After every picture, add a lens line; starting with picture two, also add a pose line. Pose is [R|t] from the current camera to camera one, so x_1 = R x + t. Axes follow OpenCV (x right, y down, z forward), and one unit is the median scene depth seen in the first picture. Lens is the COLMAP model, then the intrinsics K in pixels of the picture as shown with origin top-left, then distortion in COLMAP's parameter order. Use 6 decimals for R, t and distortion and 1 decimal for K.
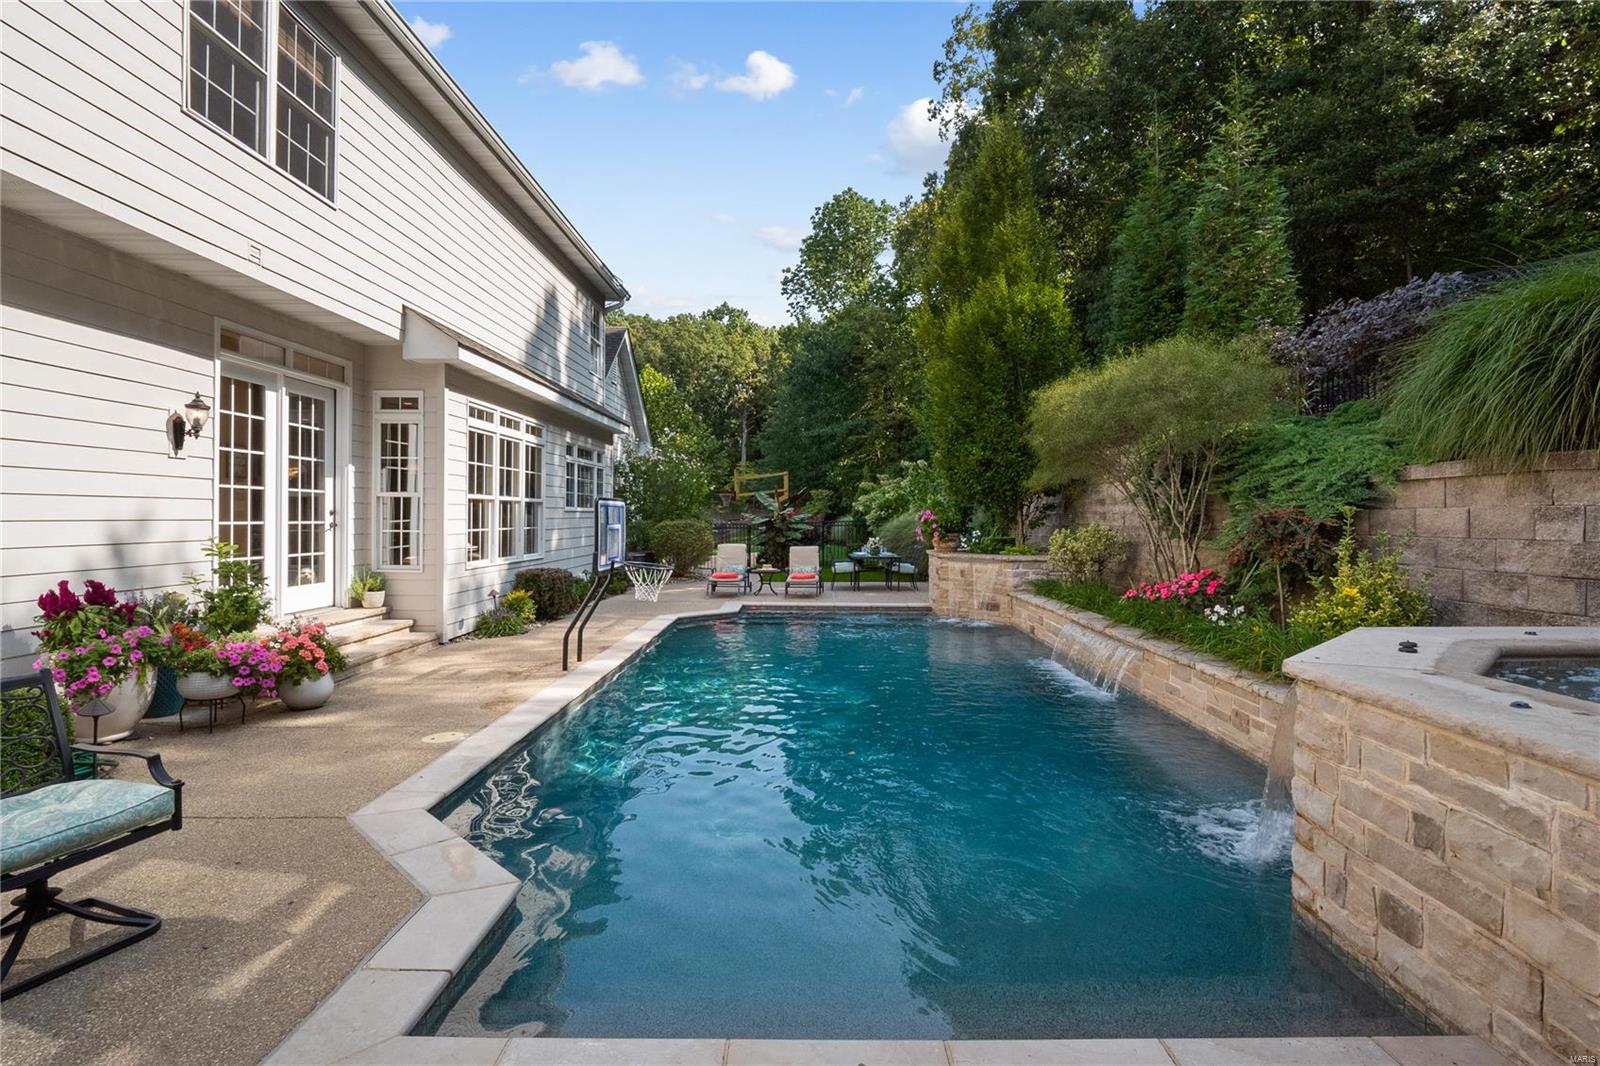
lens RADIAL K [[747.5, 0, 797.9], [0, 747.5, 523.7], [0, 0, 1]] dist [0.002416, 0.001288]
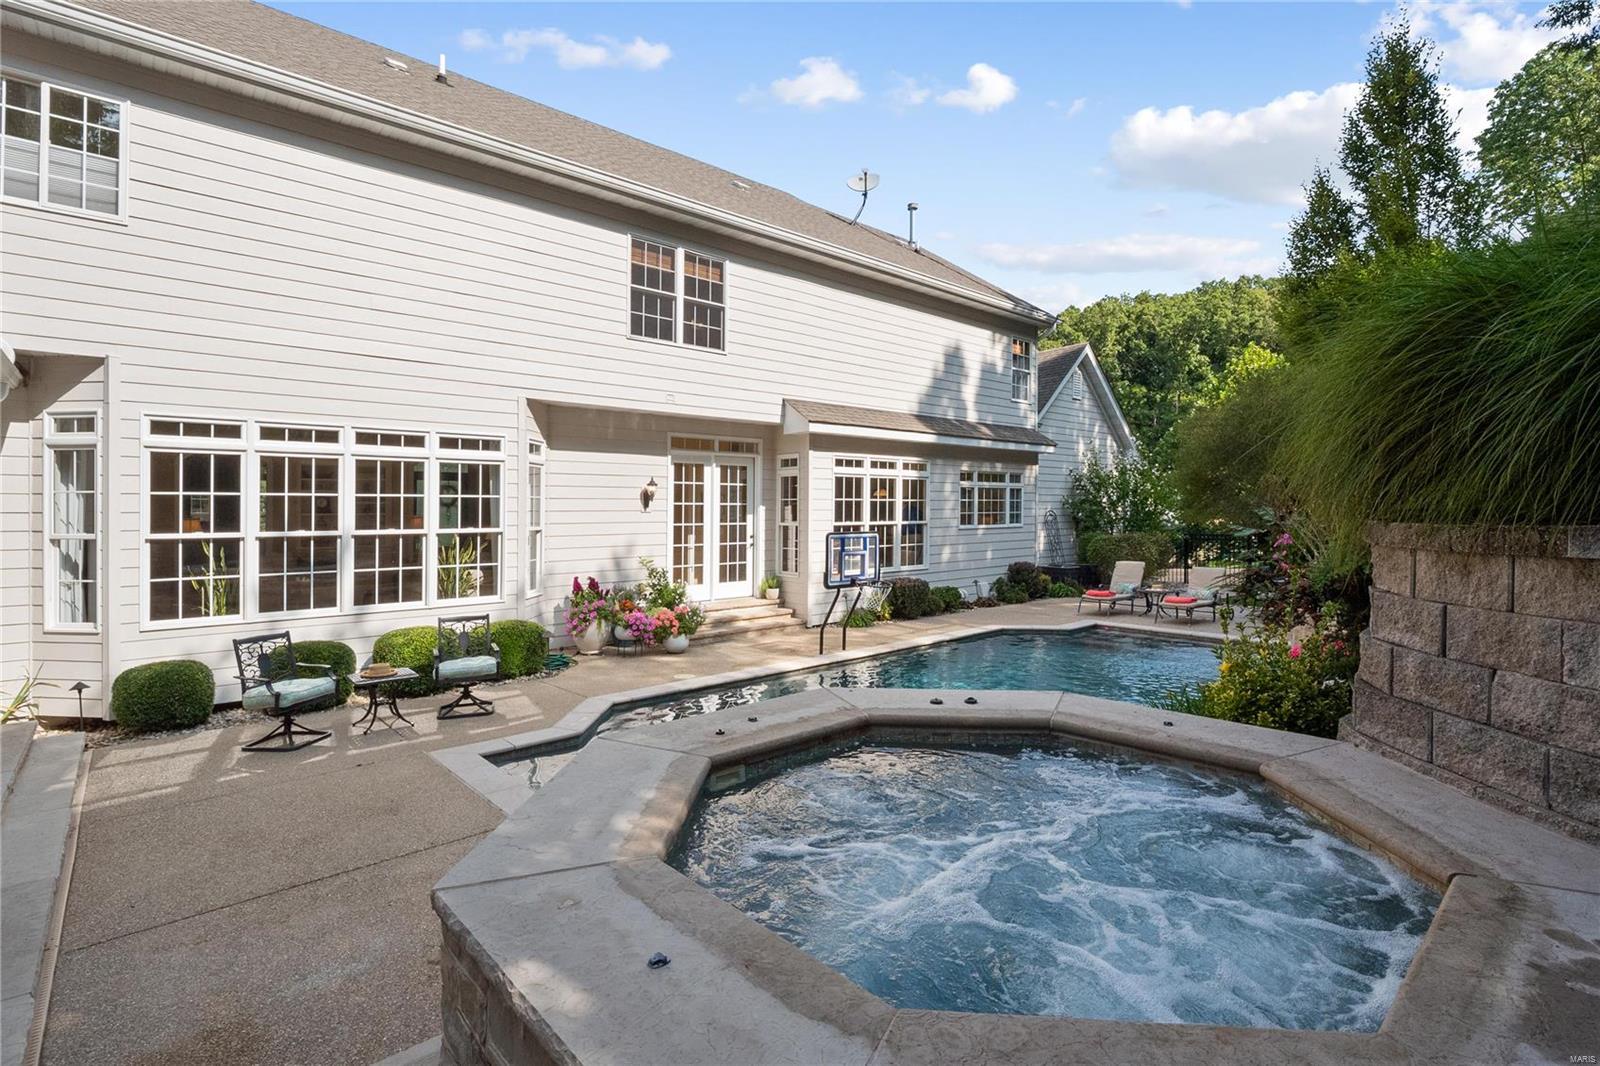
lens RADIAL K [[747.5, 0, 787.1], [0, 747.5, 527.5], [0, 0, 1]] dist [0.002416, 0.001288]
pose [[0.680569, 0.003700, -0.732675, 0.623272], [0.003257, 0.999962, 0.008075, -0.050263], [0.732677, -0.007882, 0.680531, -0.015360]]
